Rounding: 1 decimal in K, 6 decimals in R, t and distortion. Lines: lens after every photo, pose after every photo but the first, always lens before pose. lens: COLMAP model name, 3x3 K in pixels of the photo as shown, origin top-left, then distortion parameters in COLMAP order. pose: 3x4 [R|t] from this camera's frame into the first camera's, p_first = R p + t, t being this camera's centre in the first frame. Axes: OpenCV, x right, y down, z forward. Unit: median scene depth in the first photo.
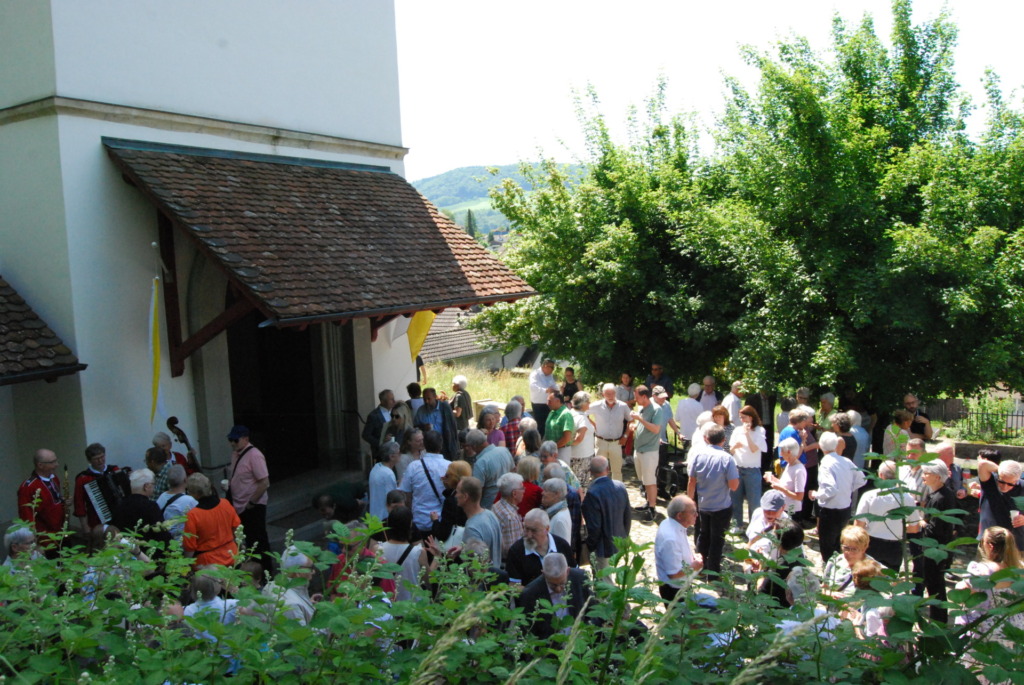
lens RADIAL K [[825.9, 0, 512.0], [0, 825.9, 342.5], [0, 0, 1]] dist [-0.096084, 0.013284]
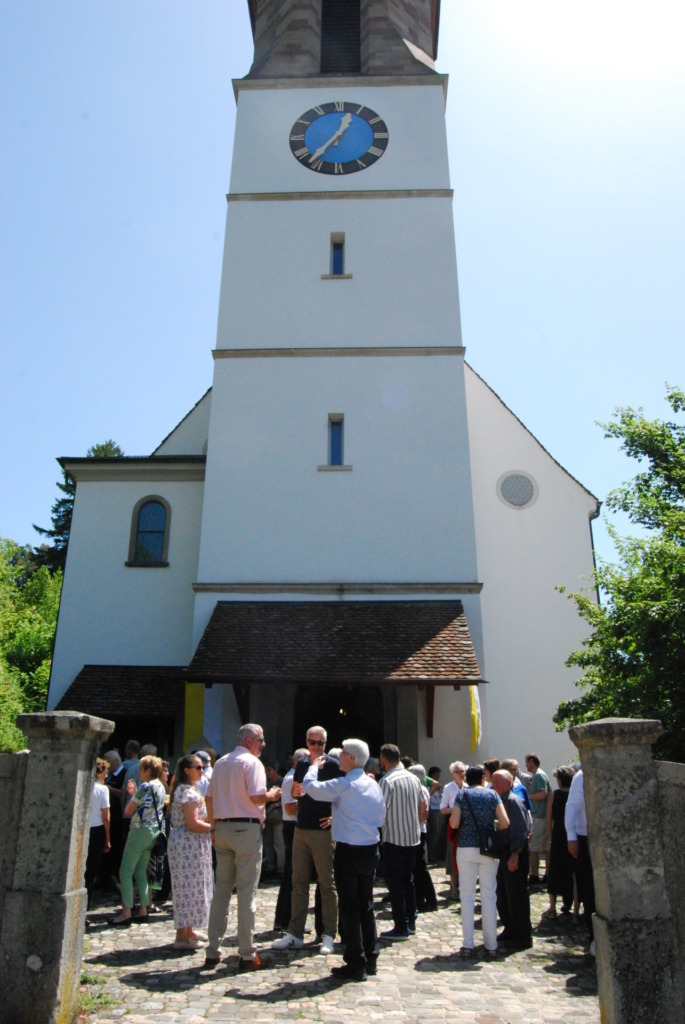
lens RADIAL K [[825.9, 0, 342.5], [0, 825.9, 512.0], [0, 0, 1]] dist [-0.096084, 0.013284]
pose [[0.454133, -0.265479, -0.850461, 1.179358], [-0.116856, 0.928577, -0.352263, 0.179012], [0.883237, 0.259356, 0.390674, 0.375814]]
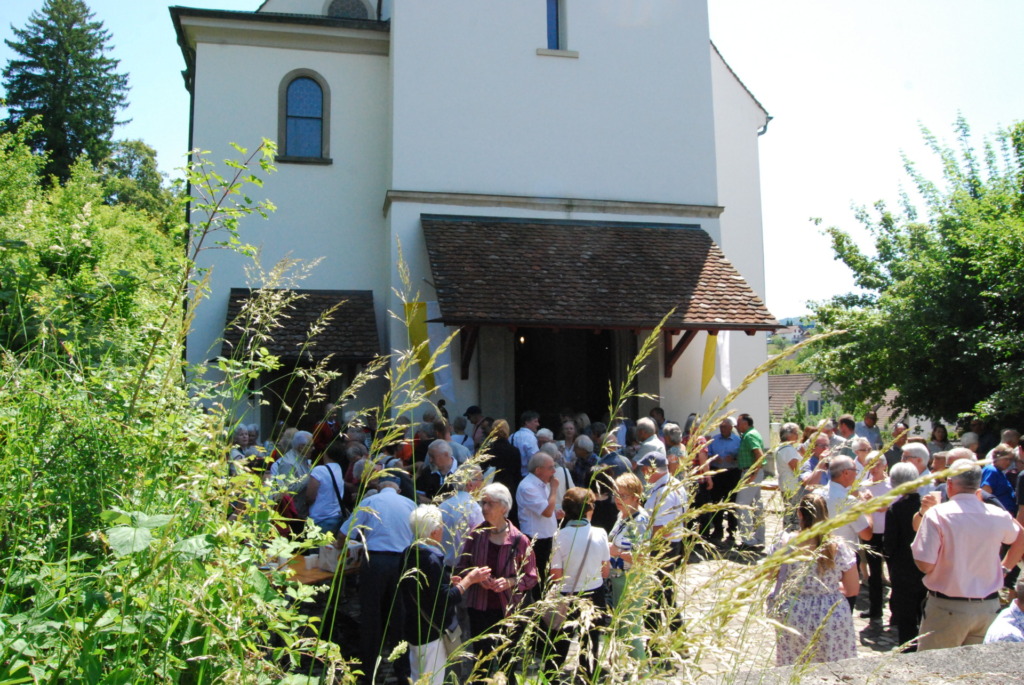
lens RADIAL K [[825.9, 0, 512.0], [0, 825.9, 342.5], [0, 0, 1]] dist [-0.096084, 0.013284]
pose [[0.673459, -0.011415, -0.739136, 0.667529], [-0.093226, 0.990586, -0.100240, 0.113145], [0.733322, 0.136414, 0.666055, 0.093376]]
